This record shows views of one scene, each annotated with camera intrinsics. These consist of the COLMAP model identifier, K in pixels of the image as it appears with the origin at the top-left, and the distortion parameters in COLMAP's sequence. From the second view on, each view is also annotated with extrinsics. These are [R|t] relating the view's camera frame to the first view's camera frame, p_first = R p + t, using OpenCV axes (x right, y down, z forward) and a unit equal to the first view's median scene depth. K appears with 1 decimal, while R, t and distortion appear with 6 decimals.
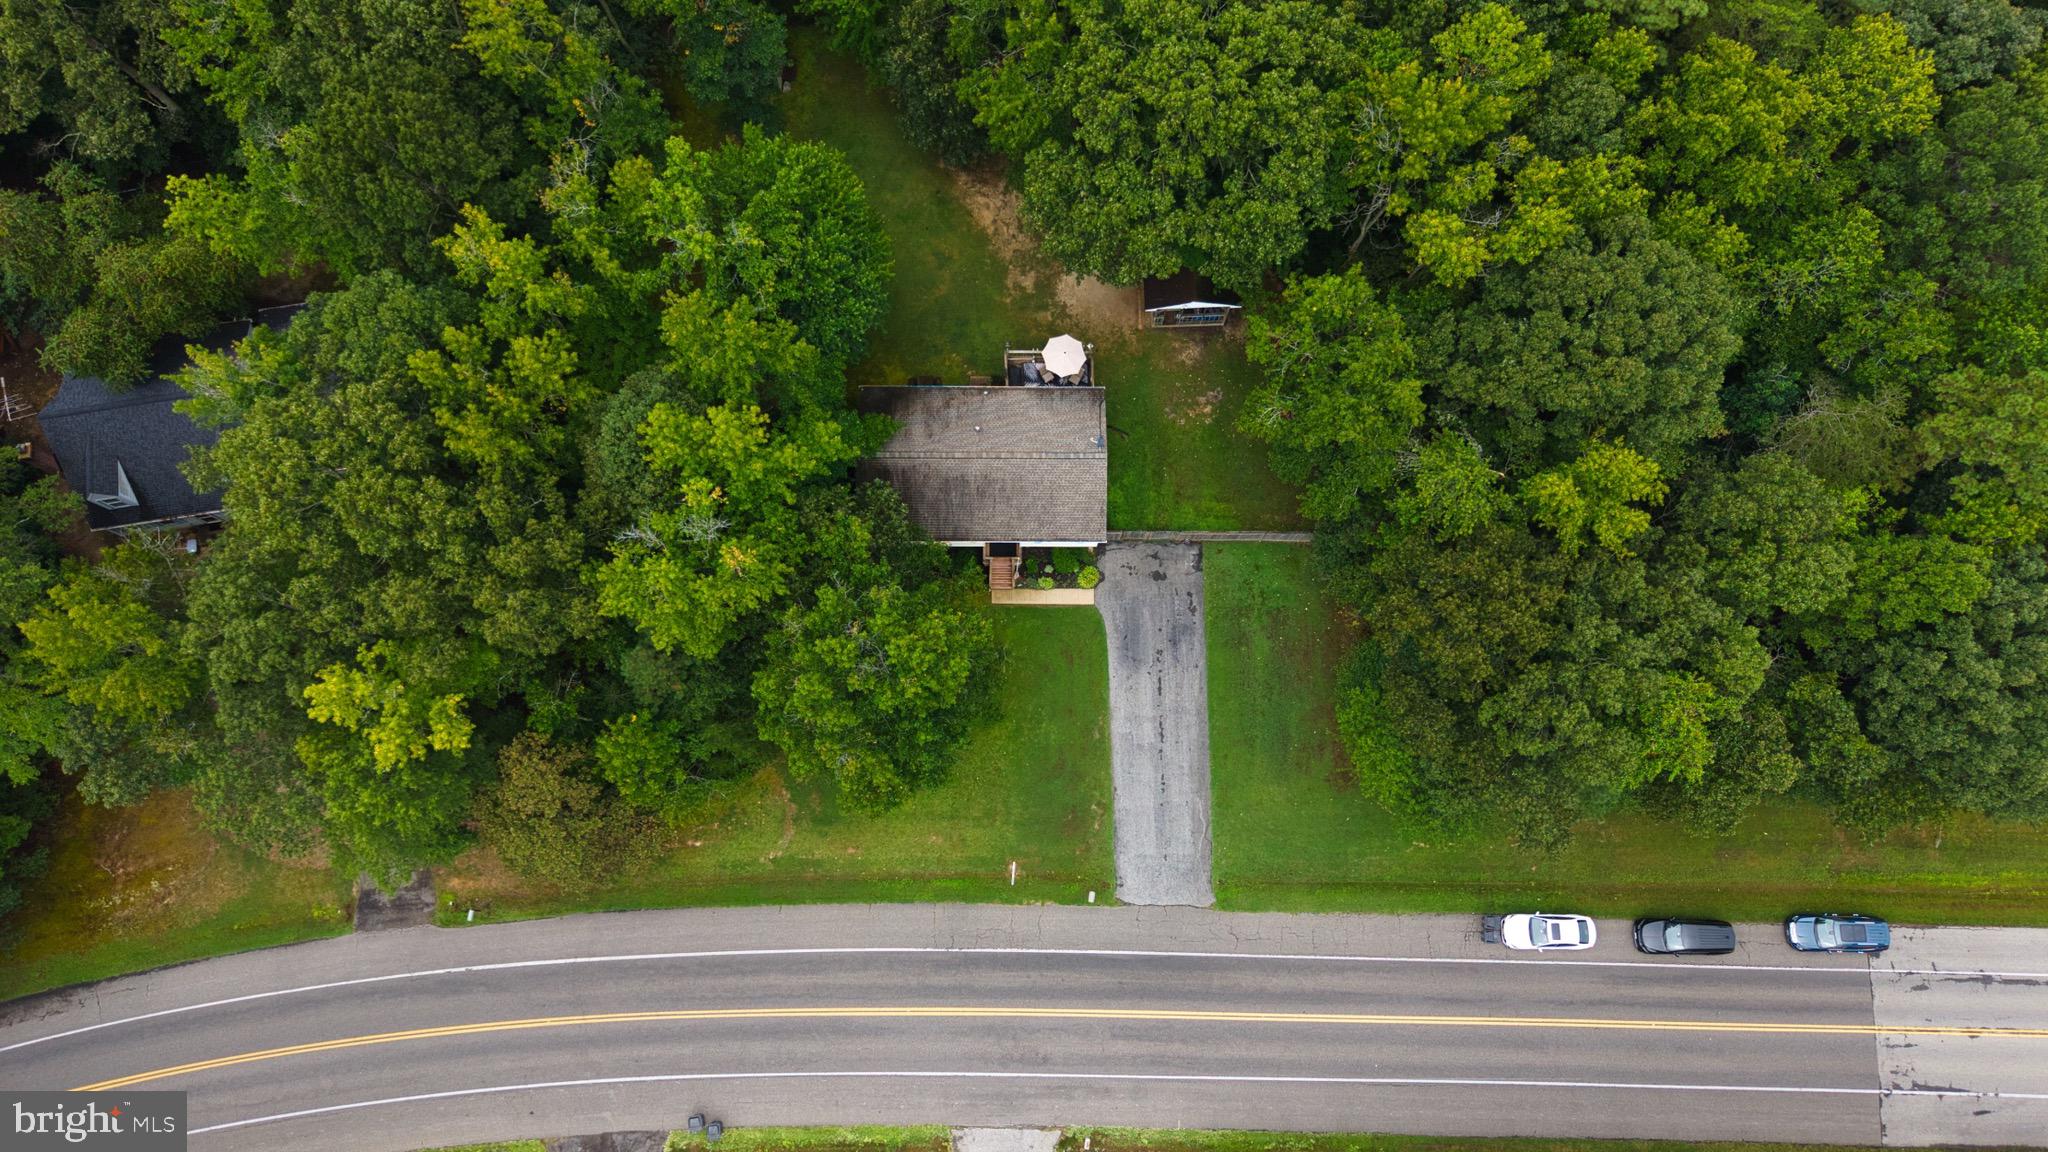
lens RADIAL K [[1388.2, 0, 1024.0], [0, 1388.2, 576.0], [0, 0, 1]] dist [-0.003506, 0.002906]
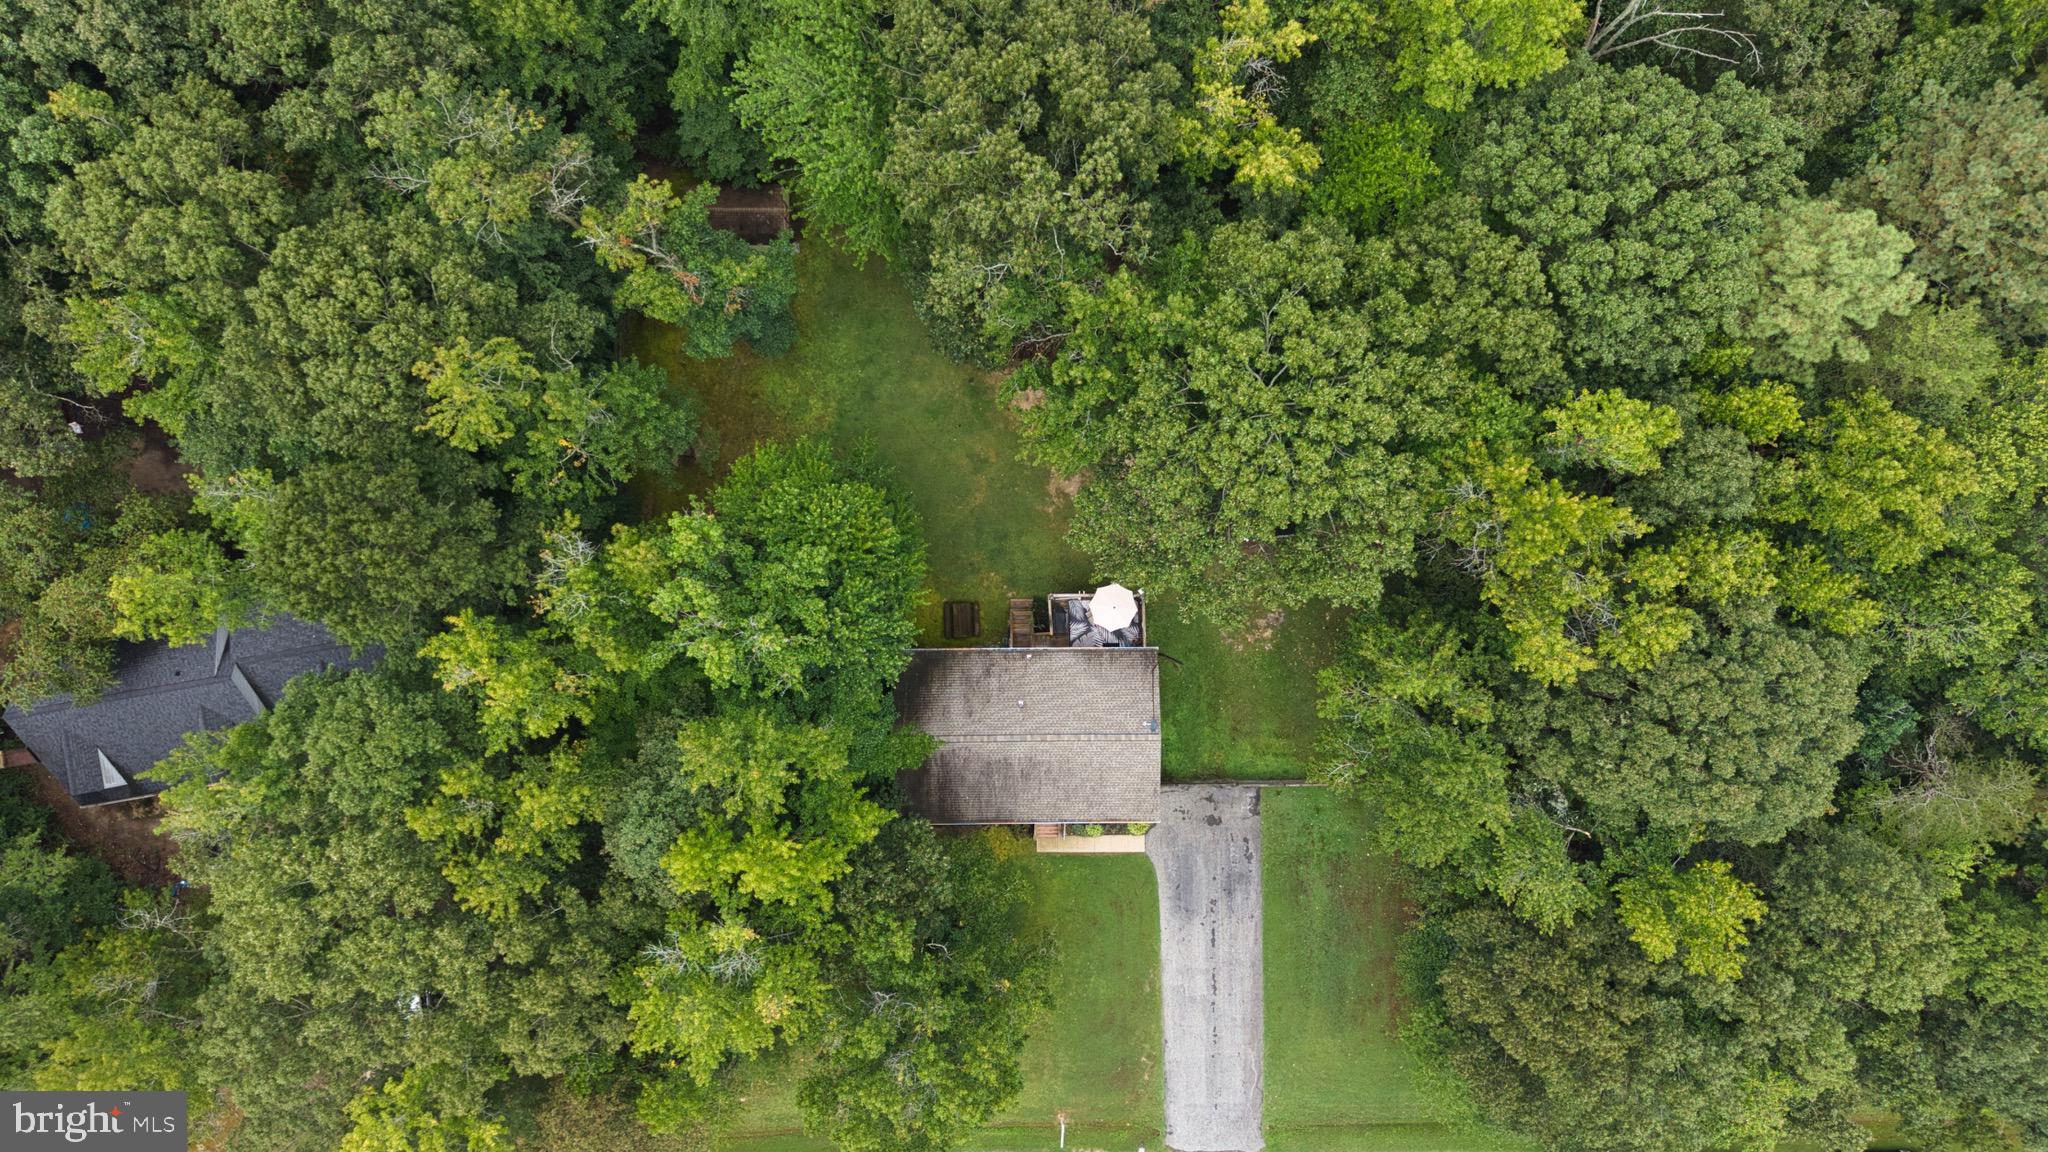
lens RADIAL K [[1449.0, 0, 1047.9], [0, 1449.0, 574.2], [0, 0, 1]] dist [0.001376, -0.003018]
pose [[0.999970, -0.006691, -0.003901, -0.011001], [0.007377, 0.976246, 0.216538, -0.389909], [0.002360, -0.216560, 0.976266, 0.075559]]
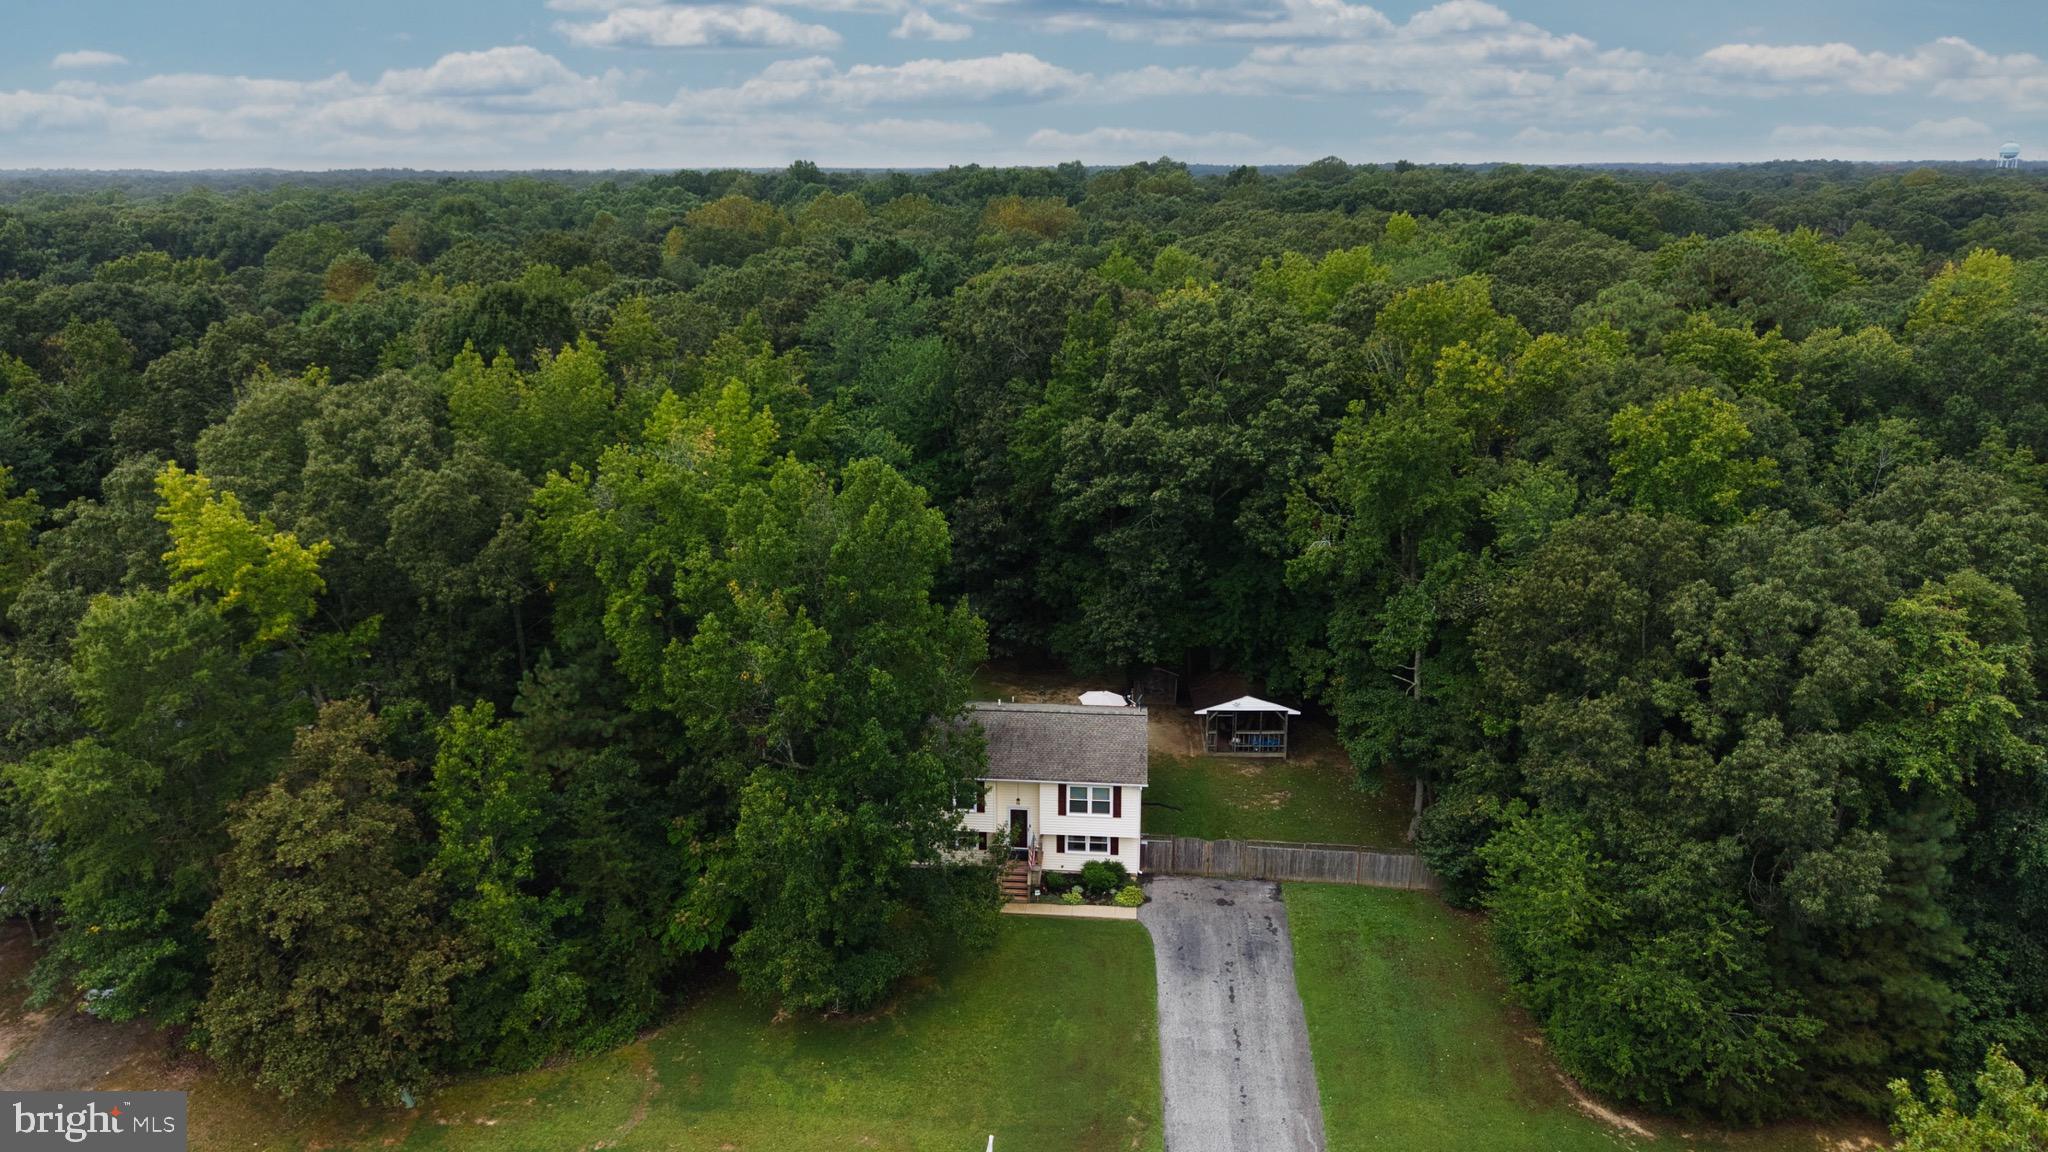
lens RADIAL K [[1388.2, 0, 1024.0], [0, 1388.2, 576.0], [0, 0, 1]] dist [-0.003506, 0.002906]
pose [[0.996433, 0.008095, -0.083994, 0.052570], [-0.075982, 0.519036, -0.851369, 0.570391], [0.036704, 0.854714, 0.517800, 0.472782]]
